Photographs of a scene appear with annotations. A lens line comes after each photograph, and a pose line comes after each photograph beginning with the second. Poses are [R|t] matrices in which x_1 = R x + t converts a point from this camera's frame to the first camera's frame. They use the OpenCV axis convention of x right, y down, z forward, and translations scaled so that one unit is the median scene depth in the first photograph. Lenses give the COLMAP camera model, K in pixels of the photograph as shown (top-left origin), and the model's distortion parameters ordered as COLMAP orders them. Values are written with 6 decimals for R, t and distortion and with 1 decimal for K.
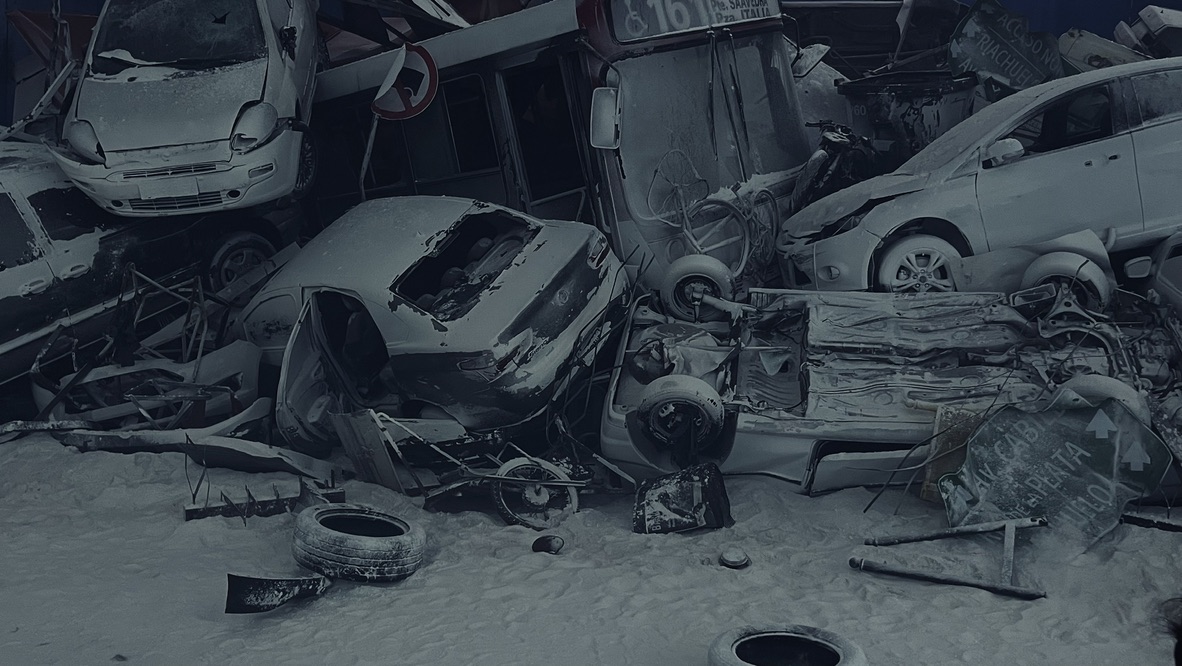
lens RADIAL K [[1103.8, 0, 591.0], [0, 1103.8, 333.0], [0, 0, 1]] dist [0.104943, -0.281417]
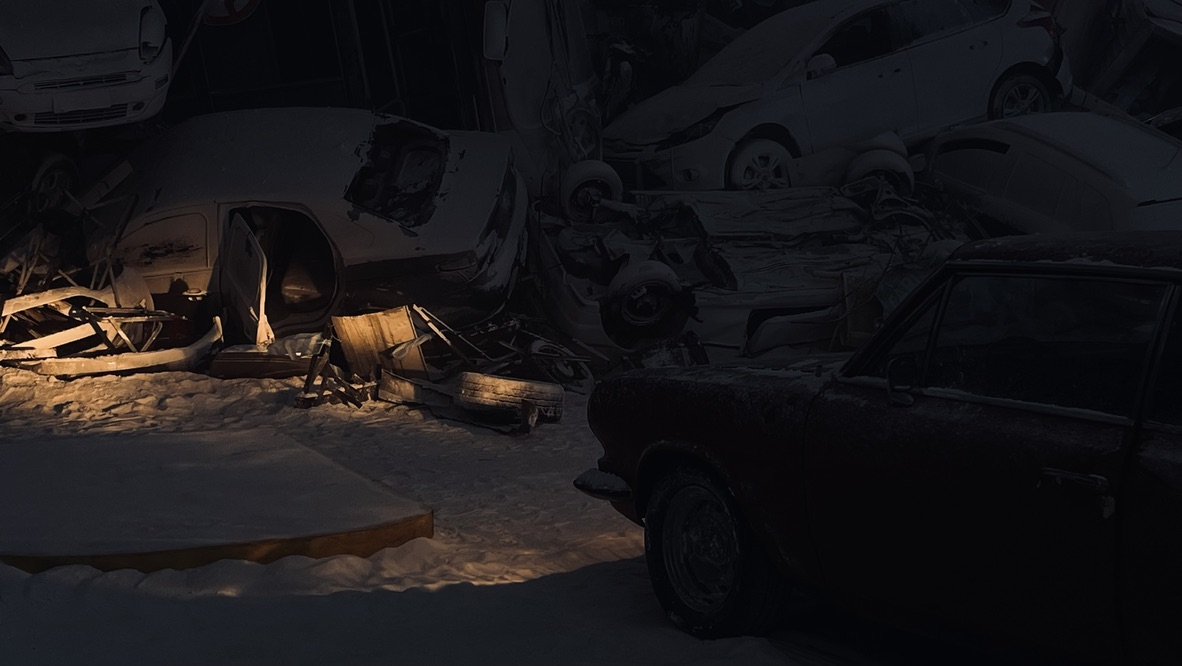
lens RADIAL K [[1685.4, 0, 591.0], [0, 1685.4, 333.0], [0, 0, 1]] dist [0.057060, -0.037657]
pose [[0.879993, -0.069559, 0.469865, -0.690400], [0.066164, 0.997526, 0.023760, 0.057949], [-0.470355, 0.010180, 0.882418, -0.445308]]
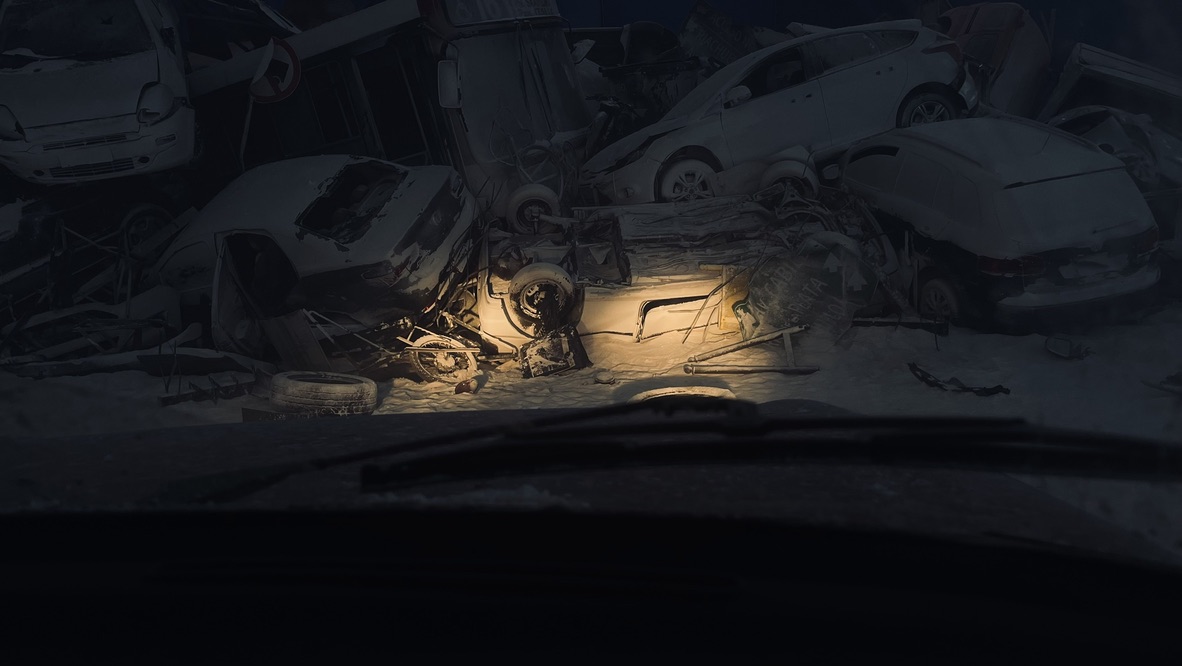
lens RADIAL K [[848.4, 0, 591.0], [0, 848.4, 333.0], [0, 0, 1]] dist [0.035423, -0.051138]
pose [[0.966119, -0.107016, 0.234866, -0.094775], [0.102367, 0.994234, 0.031932, 0.082889], [-0.236929, -0.006808, 0.971503, -0.009103]]
